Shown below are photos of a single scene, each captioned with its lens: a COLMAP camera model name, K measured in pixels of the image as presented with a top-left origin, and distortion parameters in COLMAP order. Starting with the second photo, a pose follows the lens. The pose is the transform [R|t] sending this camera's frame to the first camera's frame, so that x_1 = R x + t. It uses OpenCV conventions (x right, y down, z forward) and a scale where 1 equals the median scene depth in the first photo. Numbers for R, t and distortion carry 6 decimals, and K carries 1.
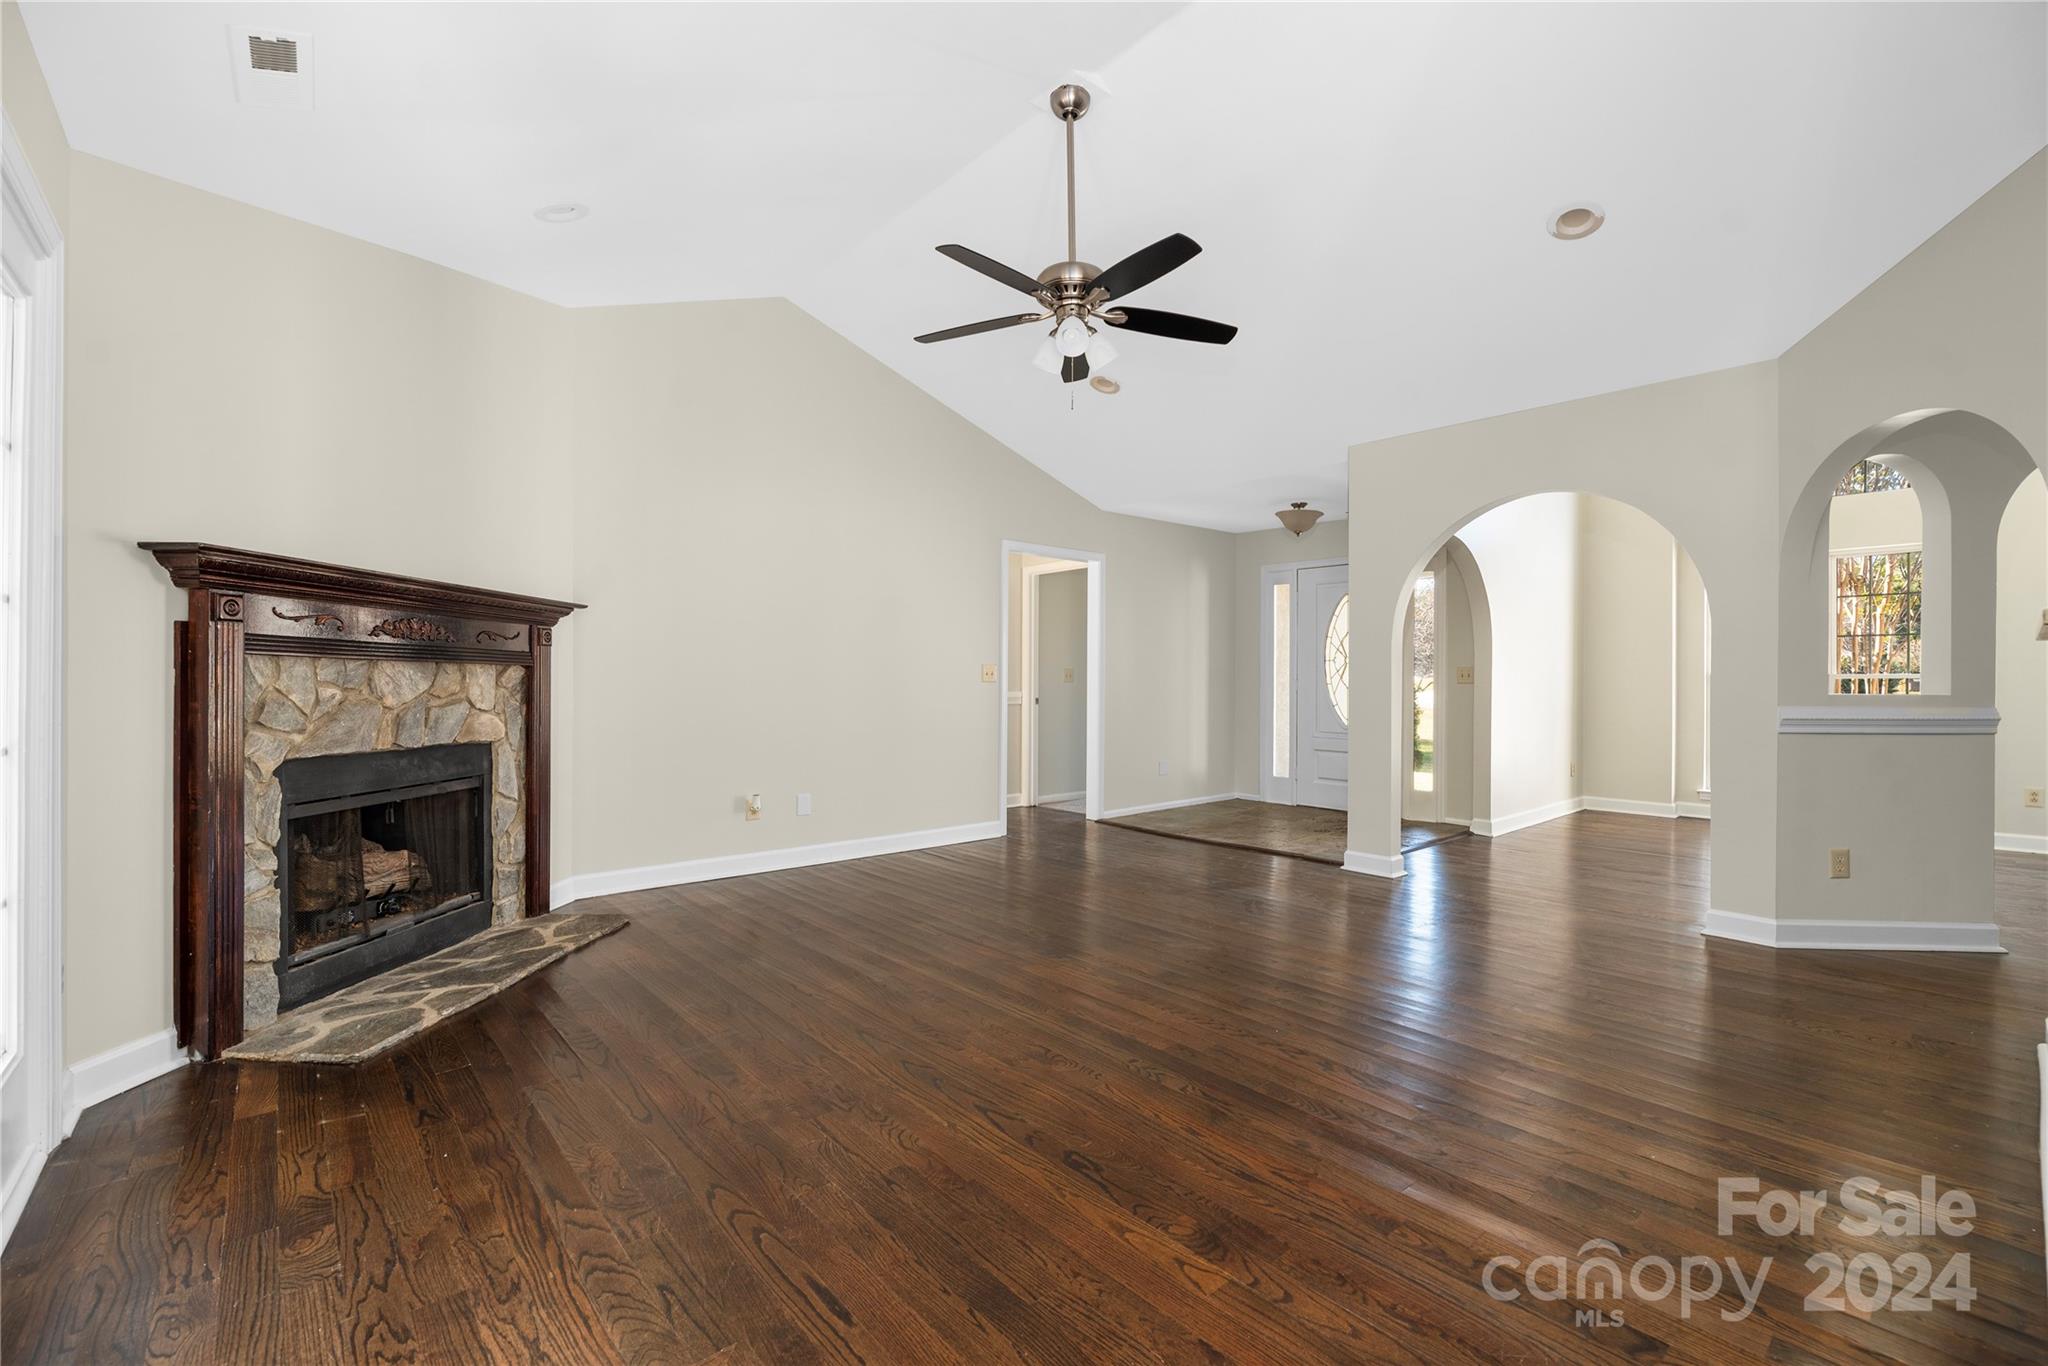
lens RADIAL K [[852.2, 0, 1020.0], [0, 852.2, 677.6], [0, 0, 1]] dist [-0.002231, -0.000759]
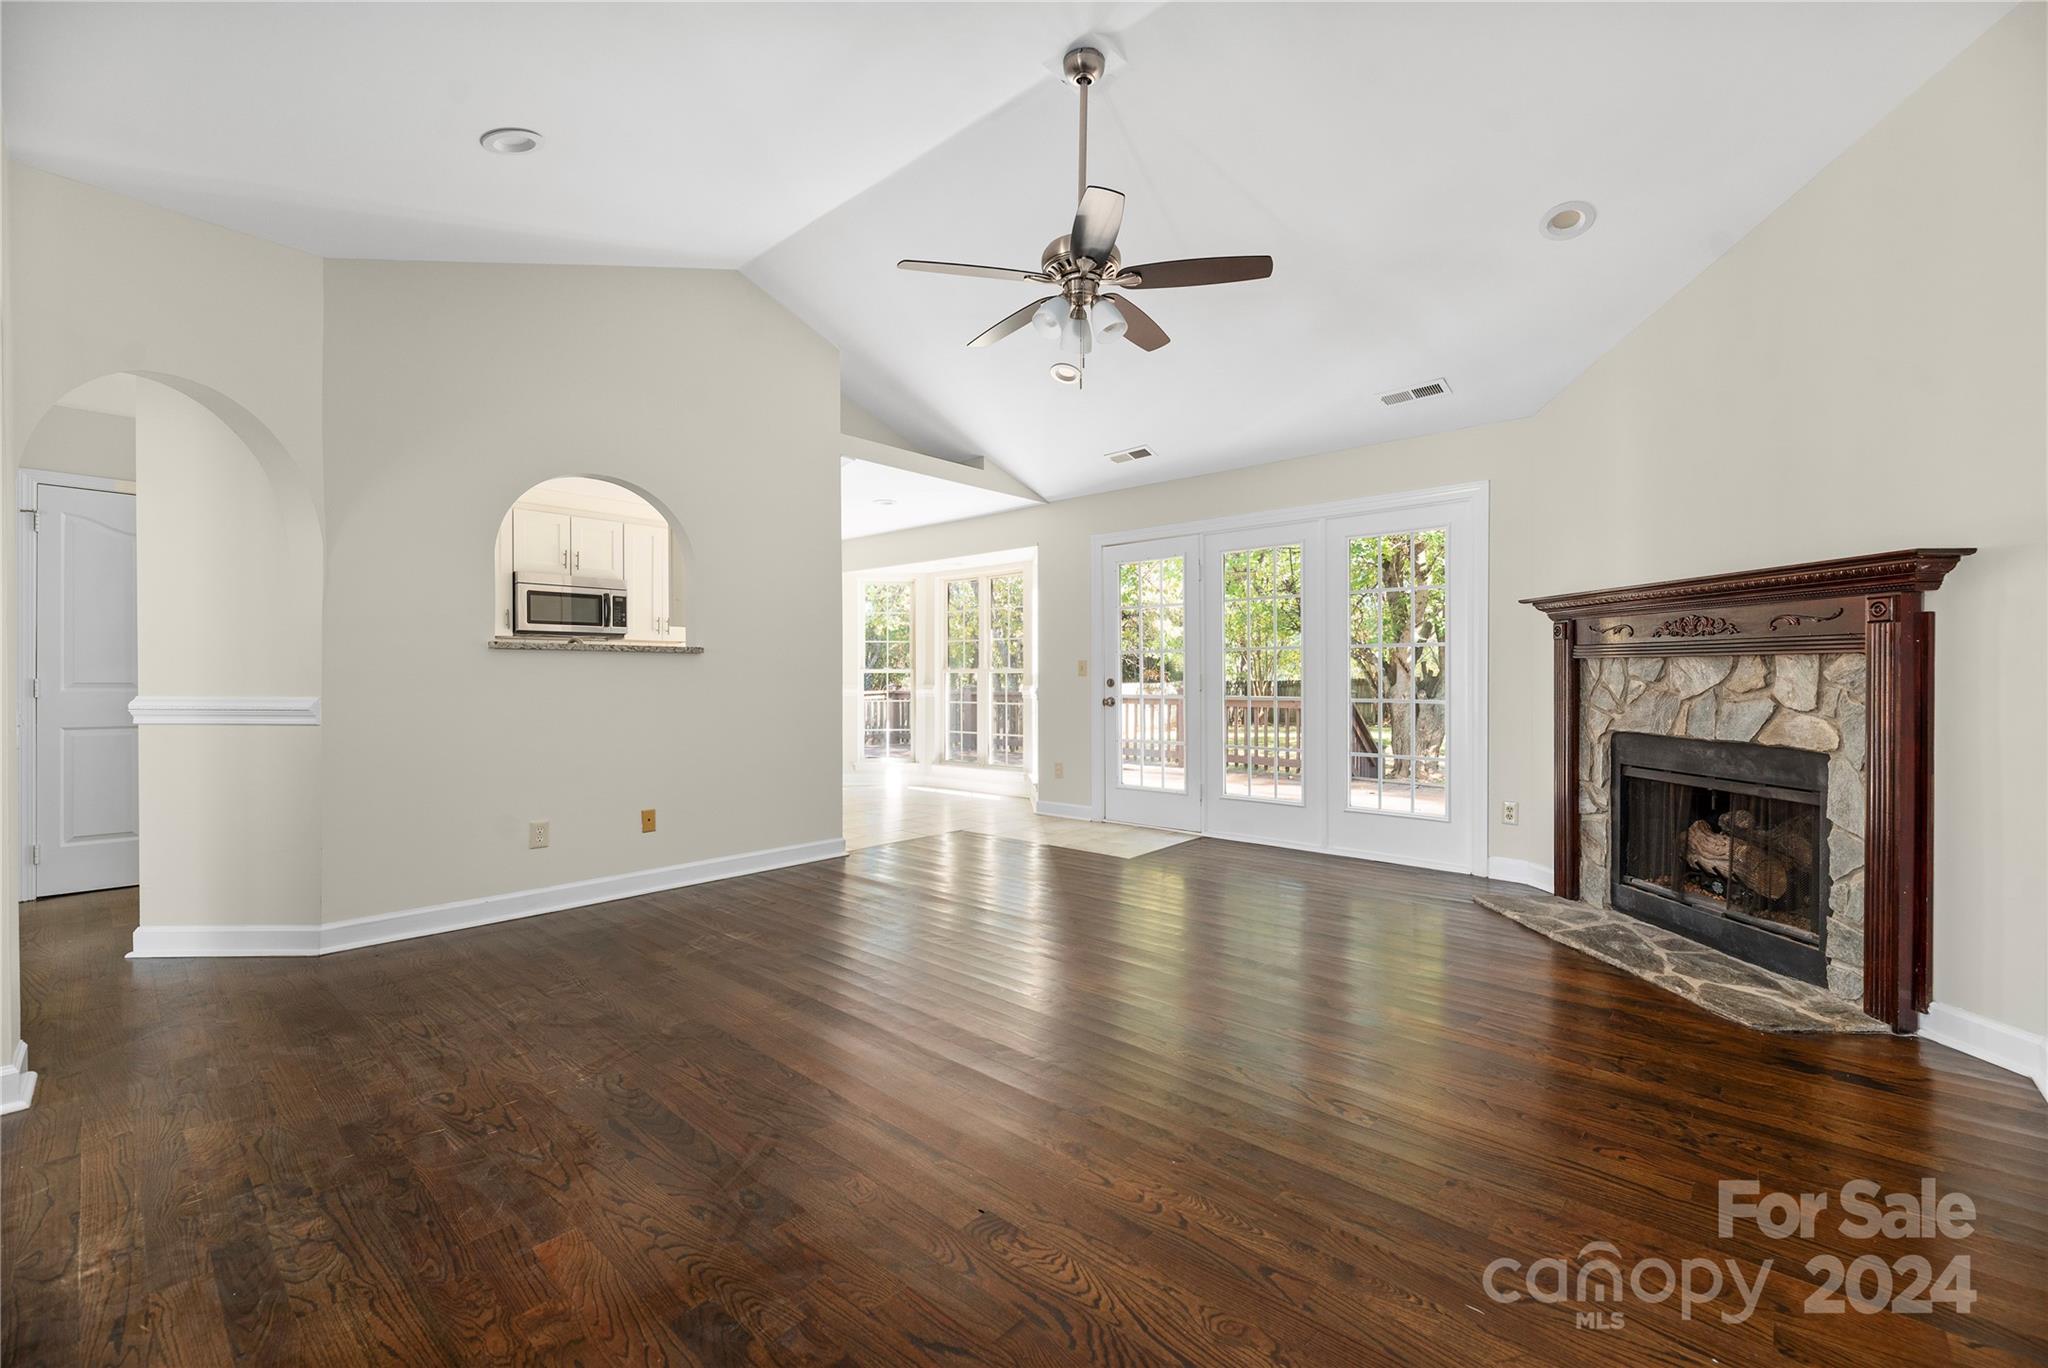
lens RADIAL K [[852.2, 0, 1025.5], [0, 852.2, 681.0], [0, 0, 1]] dist [-0.002231, -0.000759]
pose [[-0.992179, -0.005731, -0.124688, 0.233517], [-0.005794, 0.999983, 0.000142, 0.015440], [0.124685, 0.000863, -0.992196, 1.868825]]
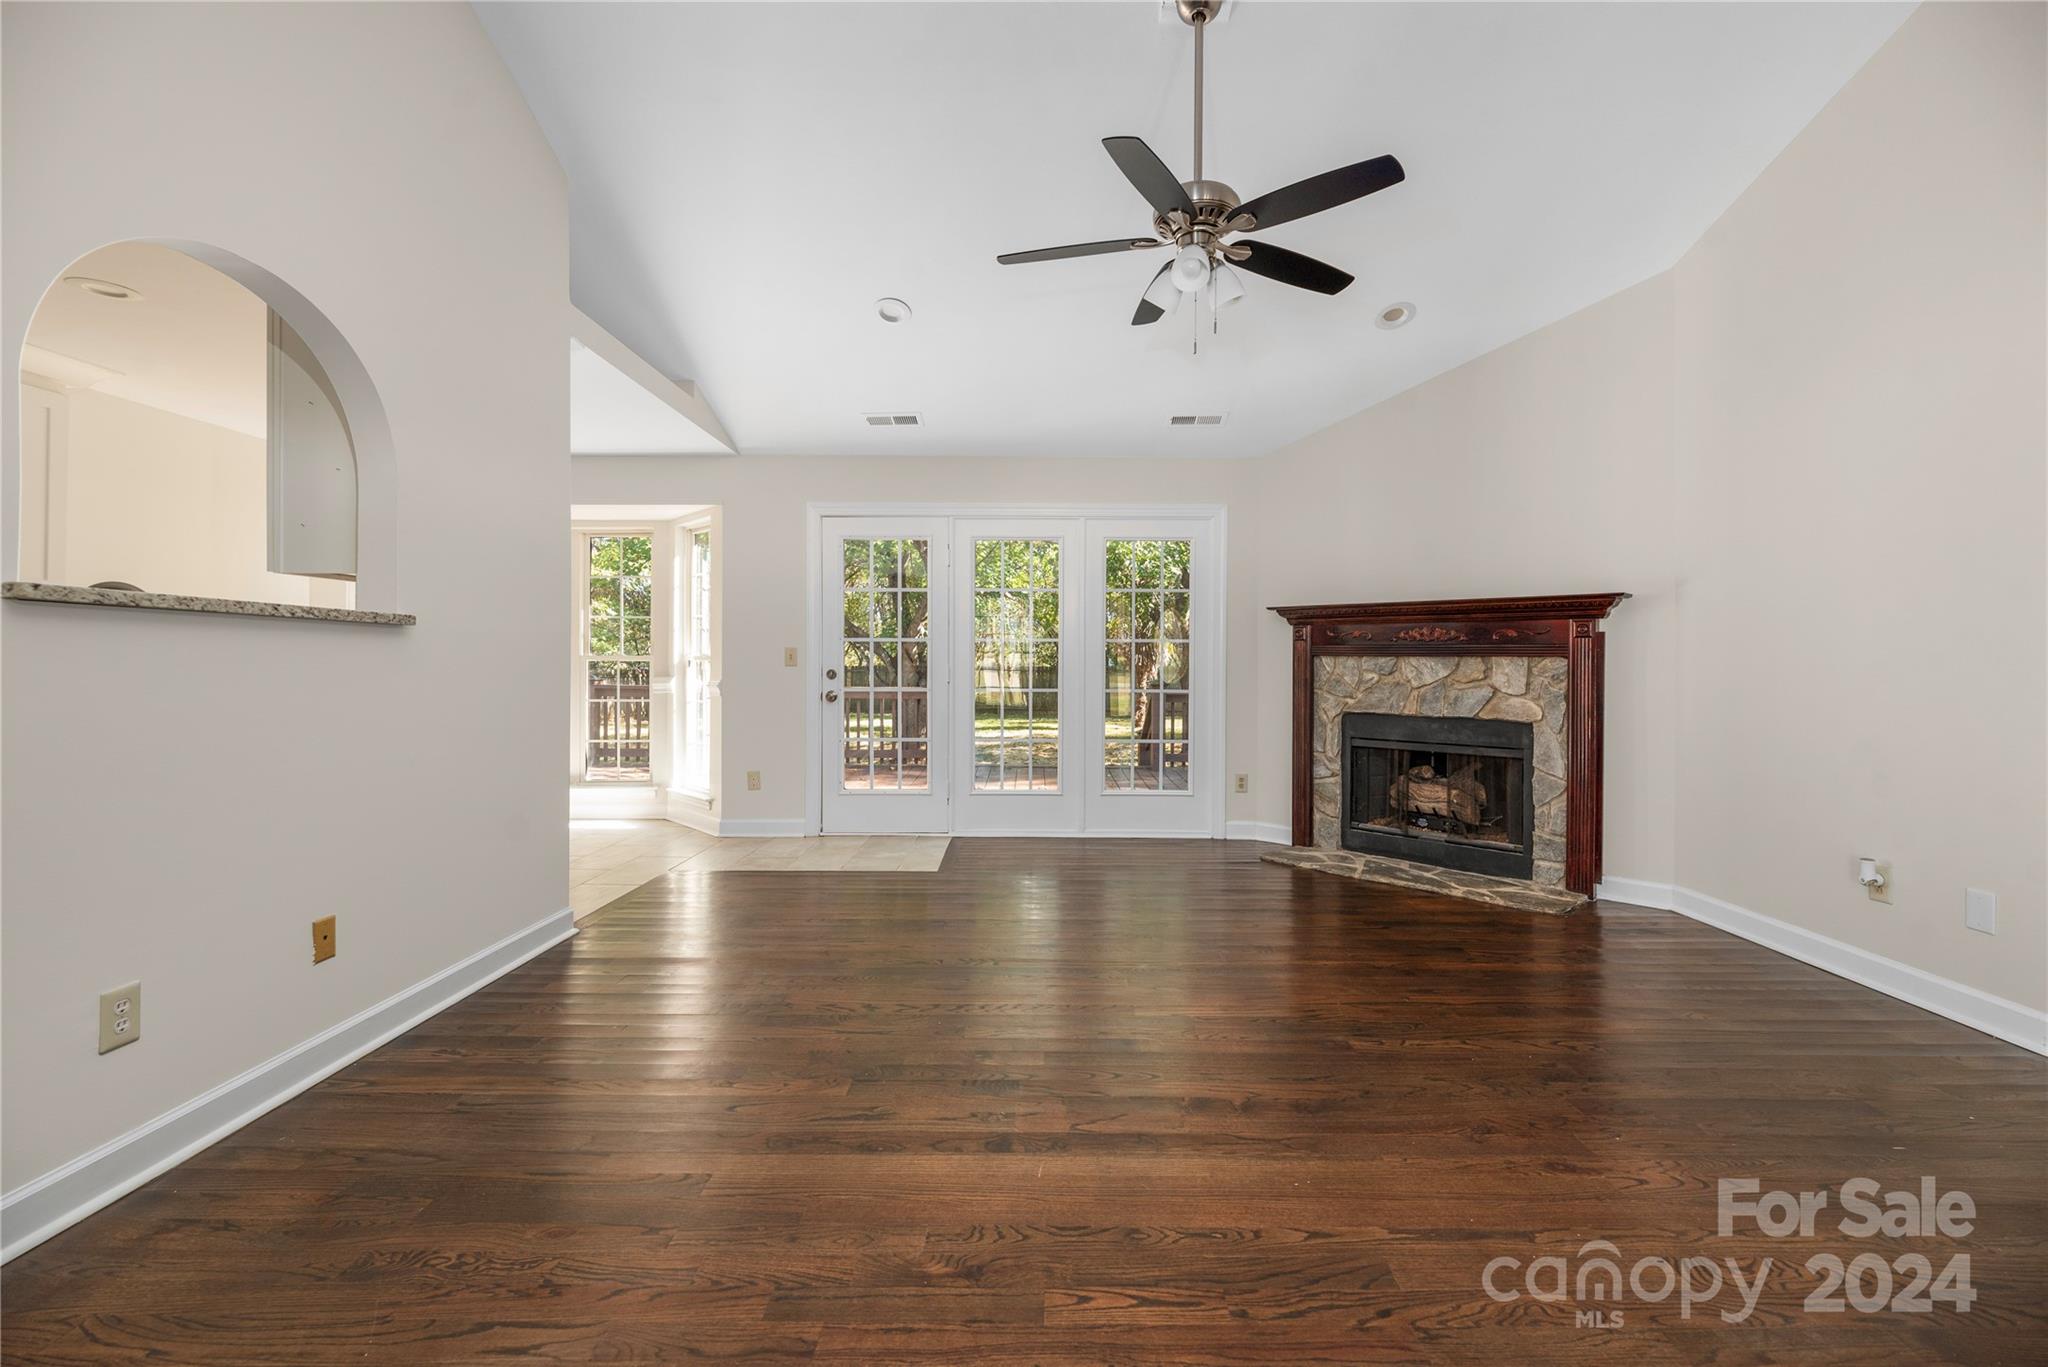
lens RADIAL K [[852.2, 0, 1031.7], [0, 852.2, 668.7], [0, 0, 1]] dist [-0.002231, -0.000759]
pose [[-0.652615, -0.007678, -0.757650, 0.800039], [-0.006707, 0.999968, -0.004356, 0.012666], [0.757660, 0.002238, -0.652646, 1.381036]]
